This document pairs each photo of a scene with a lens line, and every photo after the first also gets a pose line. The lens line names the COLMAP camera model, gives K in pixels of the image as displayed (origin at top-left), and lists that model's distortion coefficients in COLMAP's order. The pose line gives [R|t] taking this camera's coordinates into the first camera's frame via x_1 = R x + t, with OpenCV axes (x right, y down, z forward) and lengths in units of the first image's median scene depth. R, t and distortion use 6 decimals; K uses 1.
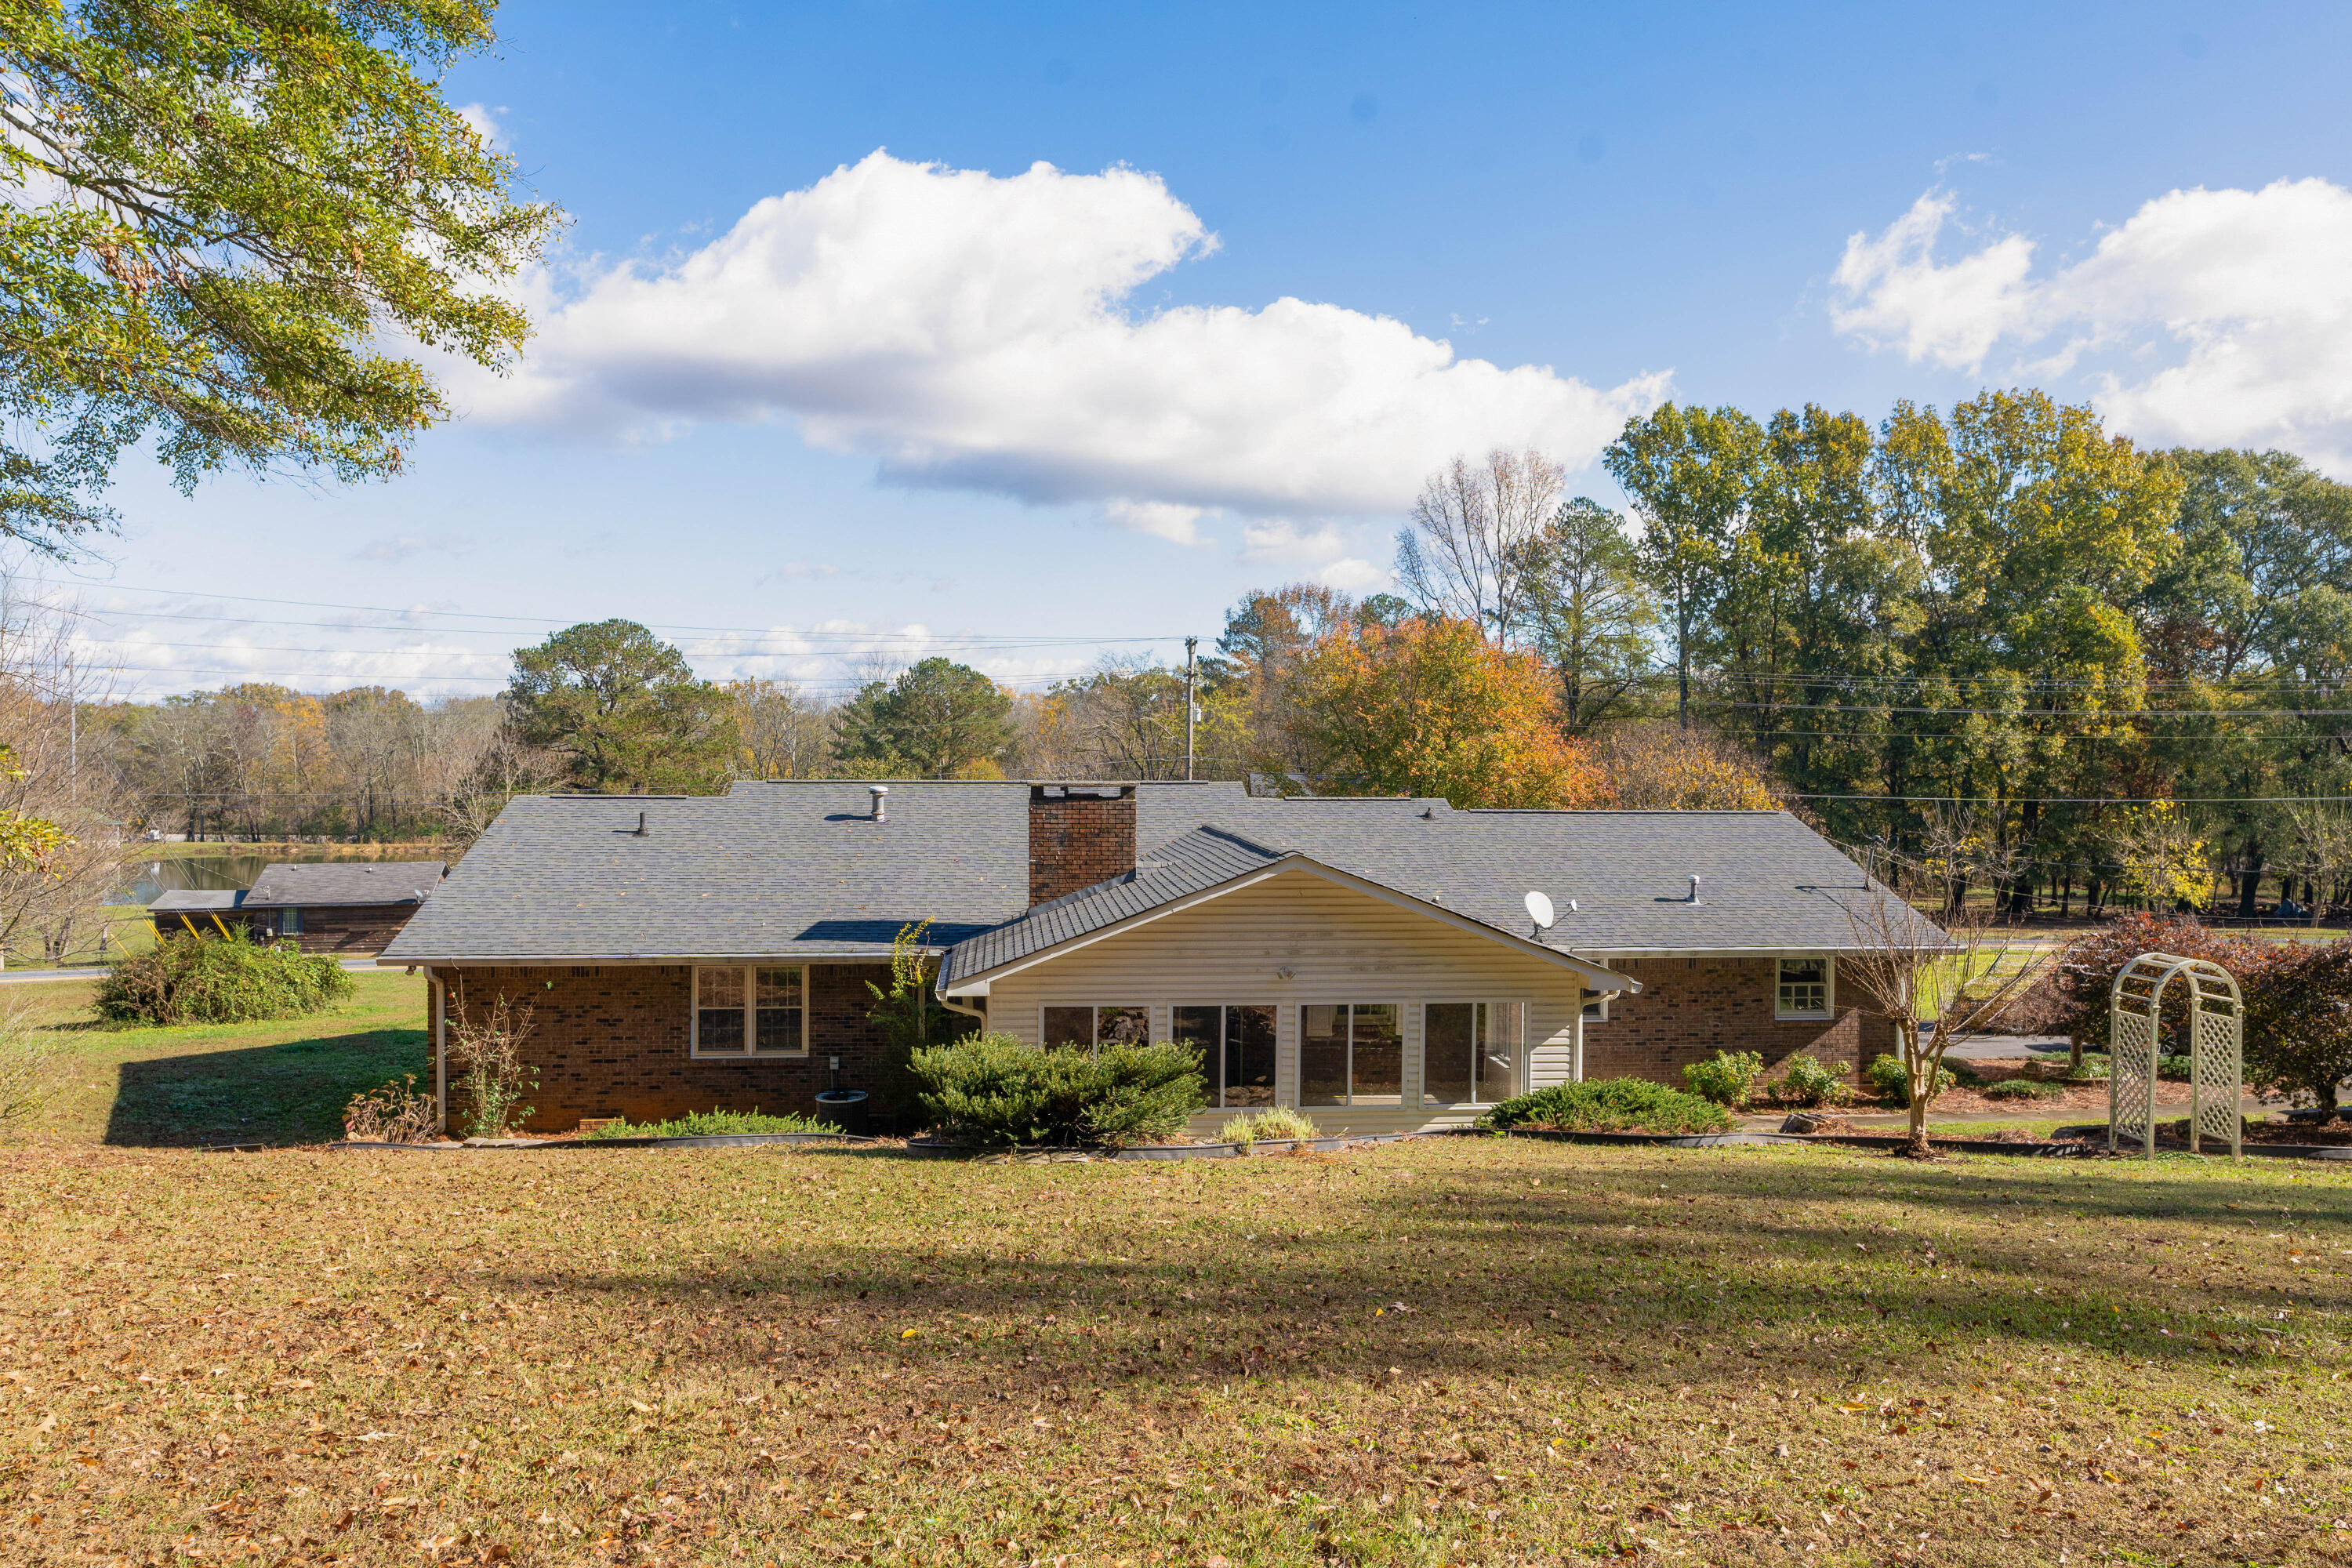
lens RADIAL K [[1610.6, 0, 1166.2], [0, 1610.6, 777.3], [0, 0, 1]] dist [0.006029, 0.000510]
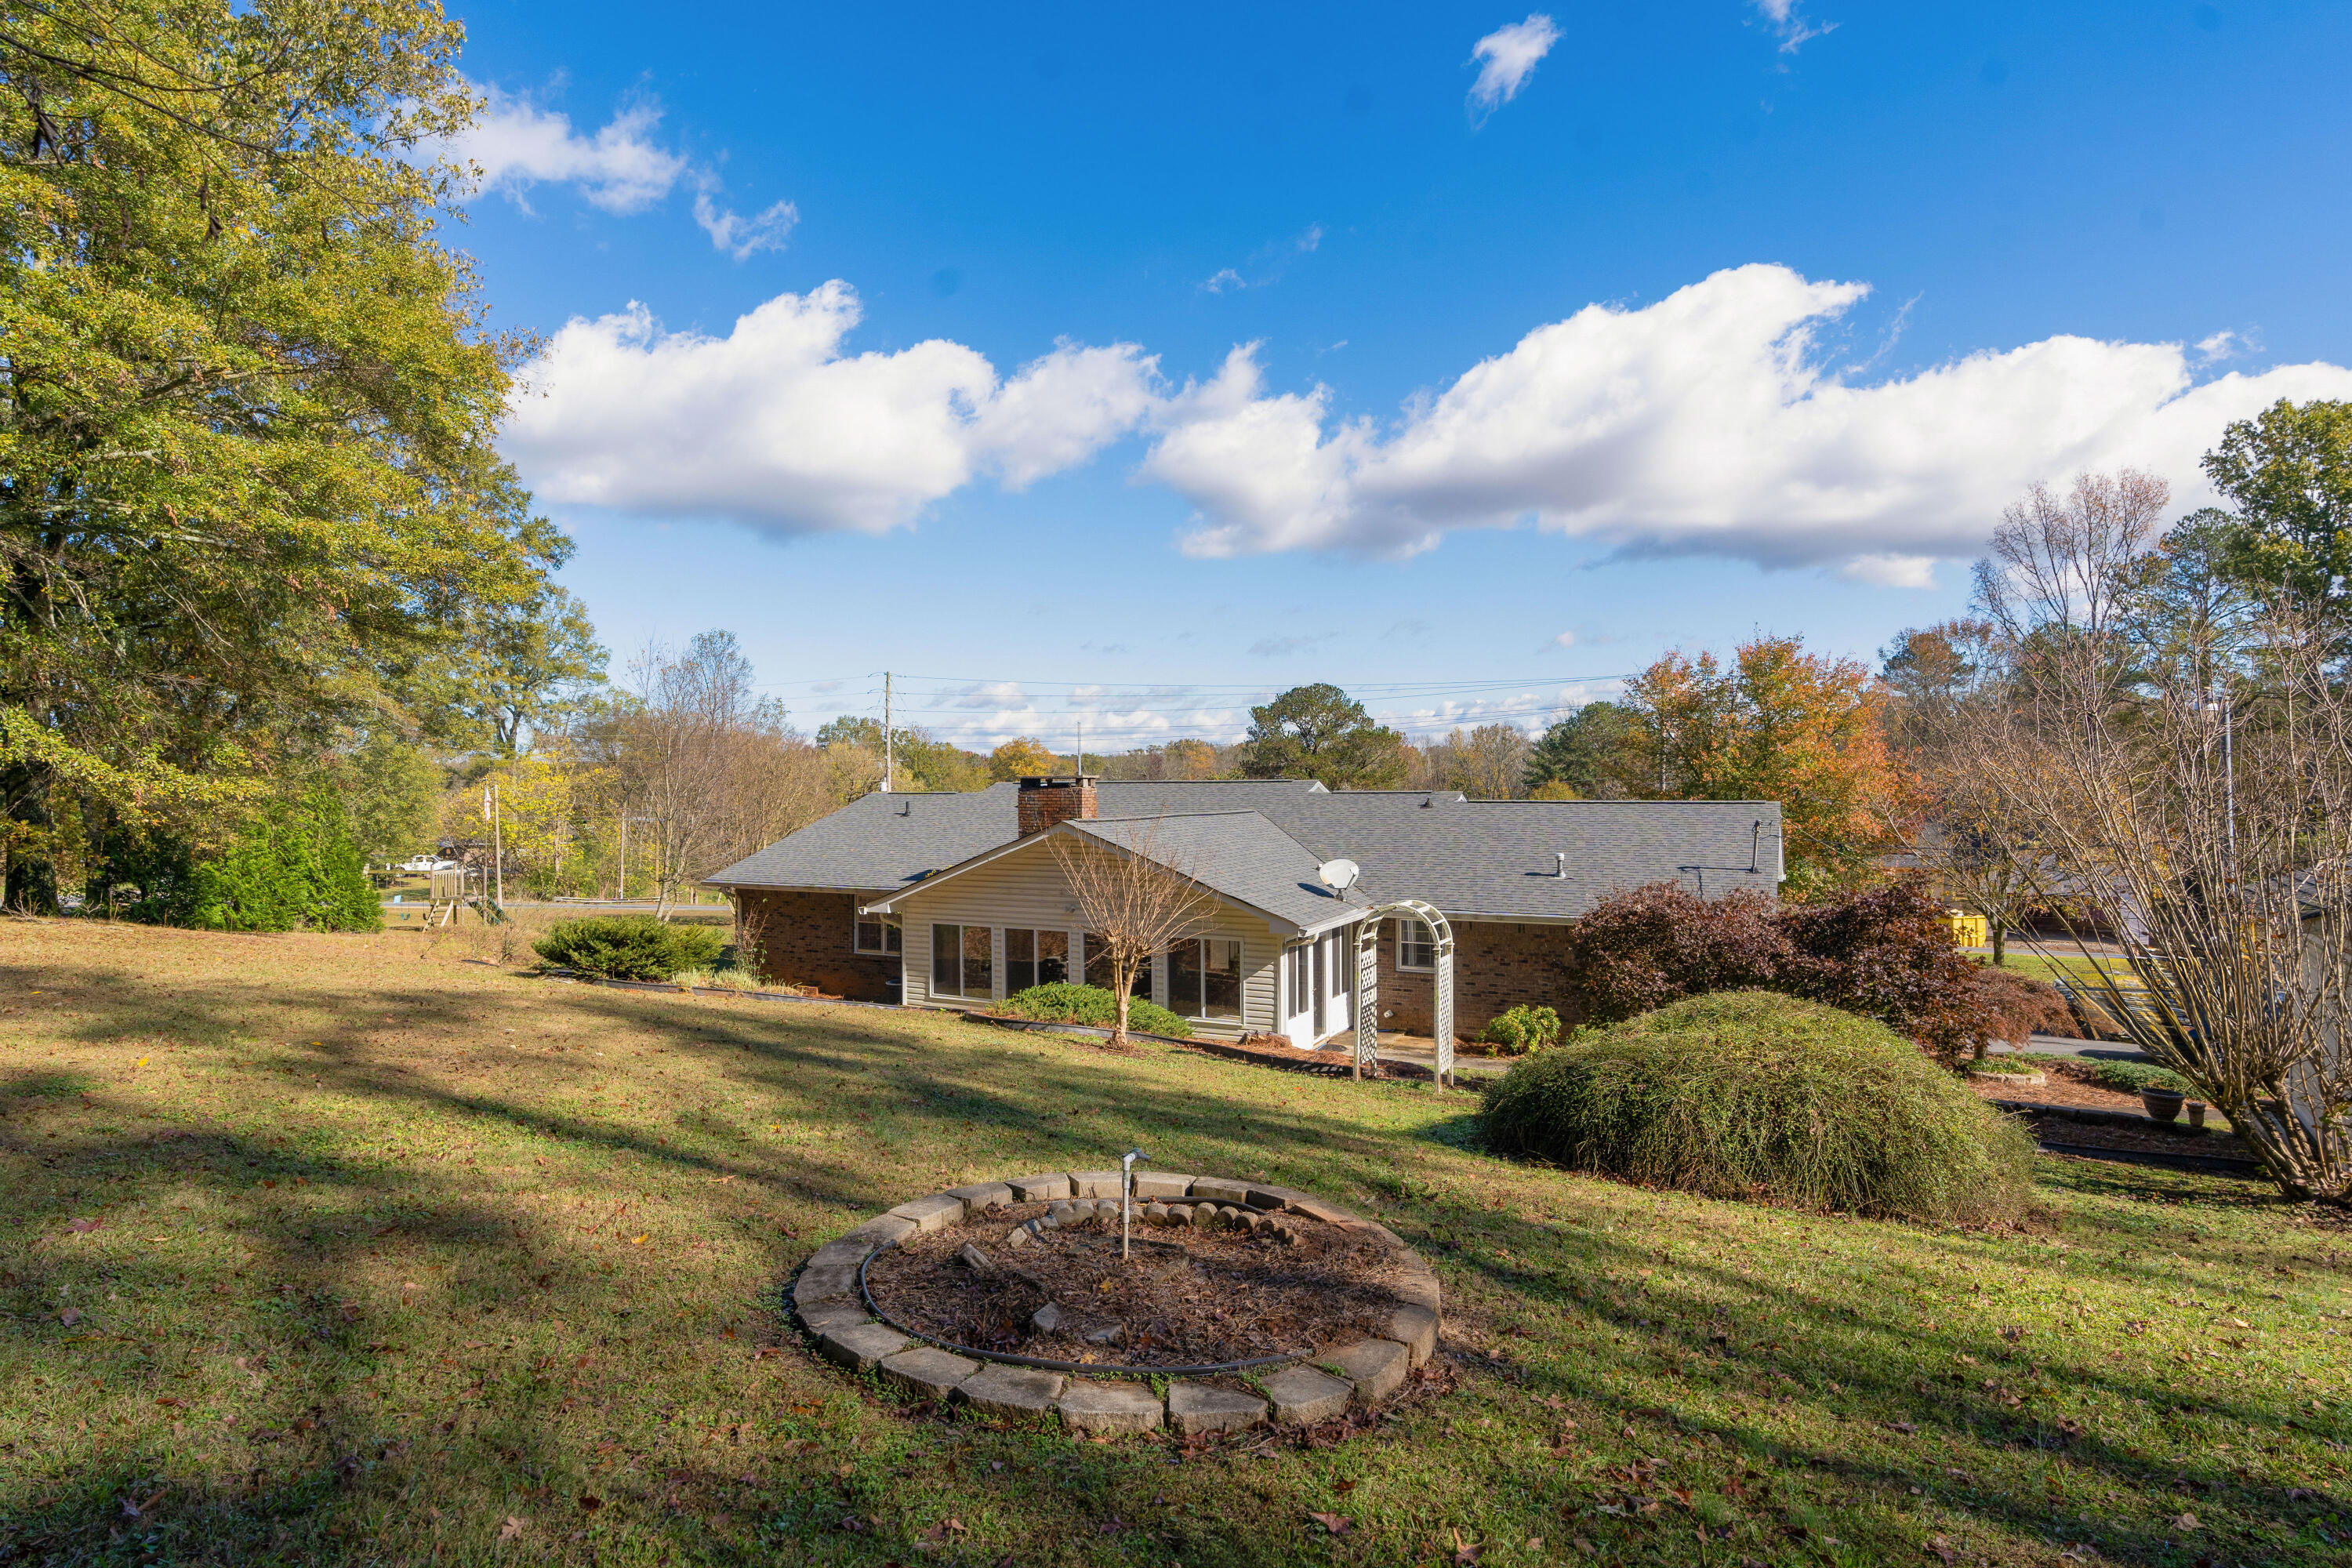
lens RADIAL K [[1251.4, 0, 1173.3], [0, 1251.4, 788.1], [0, 0, 1]] dist [-0.007241, -0.000316]
pose [[0.849585, -0.007731, -0.527395, 0.119385], [0.000908, 0.999913, -0.013194, 0.005645], [0.527450, 0.010730, 0.849518, 0.024112]]
